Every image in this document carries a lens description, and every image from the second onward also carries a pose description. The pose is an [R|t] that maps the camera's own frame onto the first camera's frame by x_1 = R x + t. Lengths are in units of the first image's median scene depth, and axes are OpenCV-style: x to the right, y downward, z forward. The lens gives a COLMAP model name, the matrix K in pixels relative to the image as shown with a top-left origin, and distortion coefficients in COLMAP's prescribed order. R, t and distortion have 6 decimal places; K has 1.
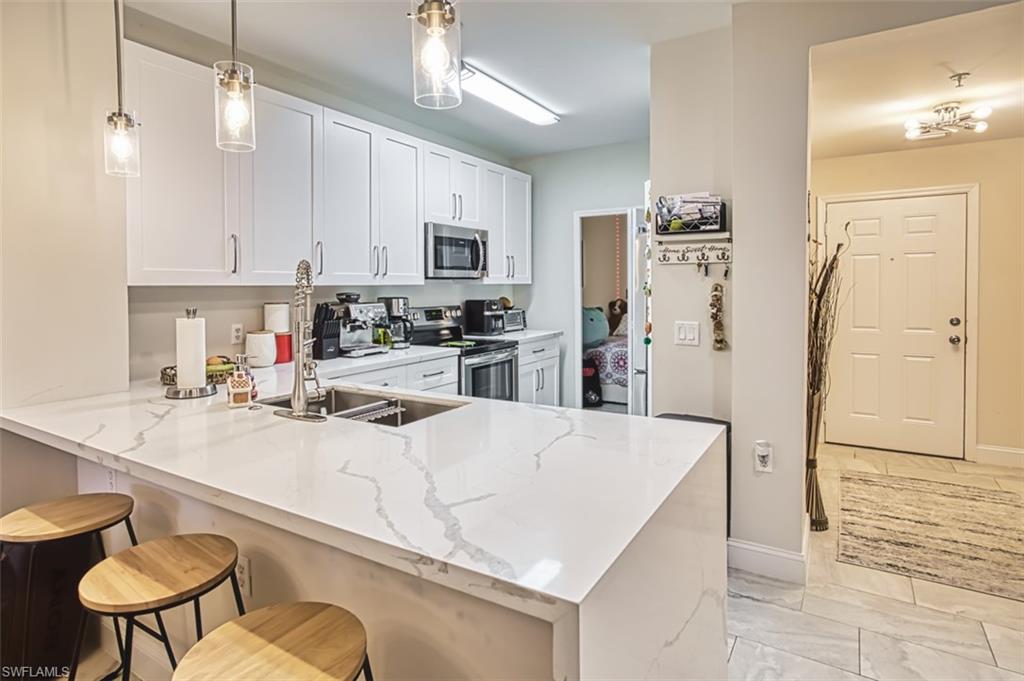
lens RADIAL K [[553.2, 0, 511.6], [0, 553.2, 294.0], [0, 0, 1]] dist [-0.014383, 0.000222]
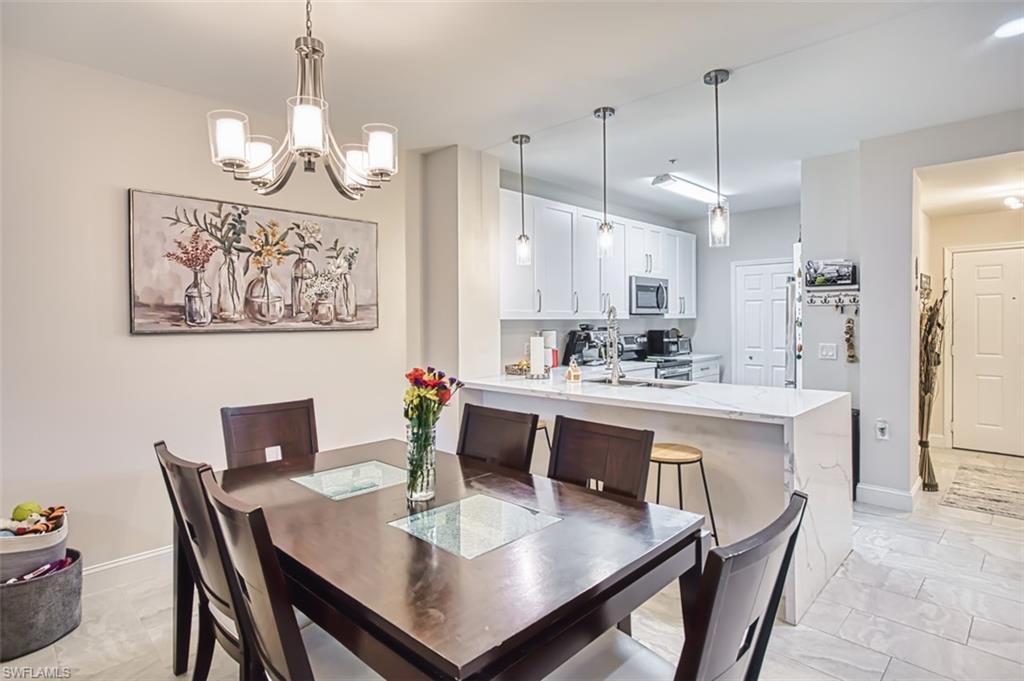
lens RADIAL K [[554.8, 0, 513.6], [0, 554.8, 320.1], [0, 0, 1]] dist [-0.001629, 0.000437]
pose [[0.978582, 0.001240, -0.205856, -0.196747], [-0.003967, 0.999910, -0.012836, 0.007958], [0.205821, 0.013378, 0.978498, -0.613975]]
